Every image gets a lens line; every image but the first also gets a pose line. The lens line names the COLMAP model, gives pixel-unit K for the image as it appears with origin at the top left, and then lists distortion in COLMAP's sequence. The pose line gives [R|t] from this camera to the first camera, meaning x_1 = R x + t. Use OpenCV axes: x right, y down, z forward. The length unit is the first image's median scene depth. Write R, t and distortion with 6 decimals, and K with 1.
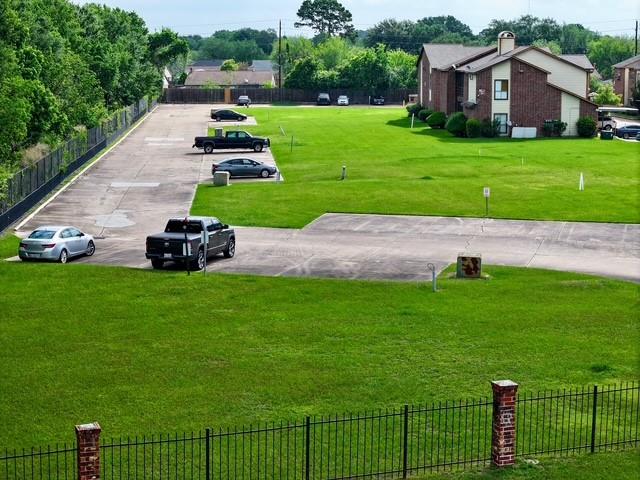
lens RADIAL K [[1280.3, 0, 320.0], [0, 1280.3, 240.0], [0, 0, 1]] dist [-0.133271, 0.053957]
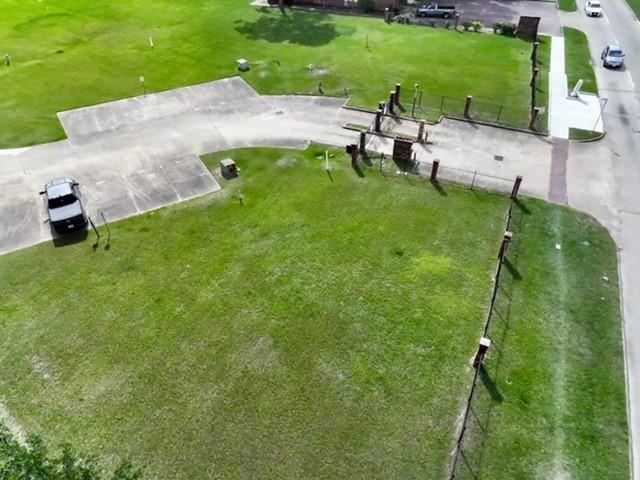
lens RADIAL K [[449.5, 0, 322.4], [0, 449.5, 240.7], [0, 0, 1]] dist [0.000821, 0.009517]
pose [[0.704119, -0.470428, 0.531896, -0.084692], [0.105725, 0.810168, 0.576584, -0.111081], [-0.702167, -0.349749, 0.620191, 0.162982]]
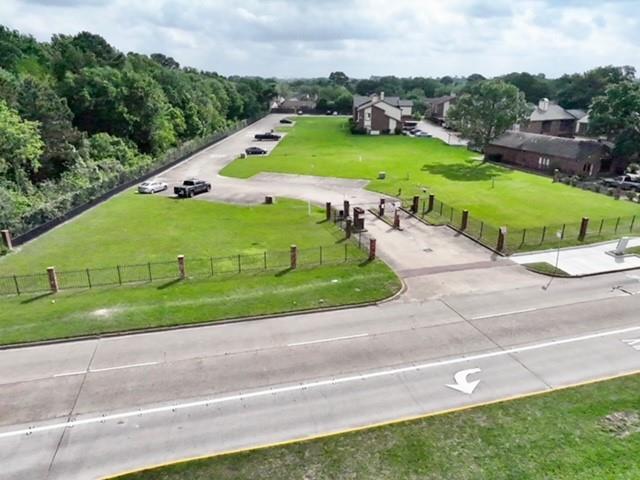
lens RADIAL K [[449.5, 0, 322.4], [0, 449.5, 240.7], [0, 0, 1]] dist [0.000821, 0.009517]
pose [[0.995691, 0.034178, -0.086205, 0.136934], [-0.017072, 0.981273, 0.191864, -0.037783], [0.091148, -0.189565, 0.977628, -0.038863]]
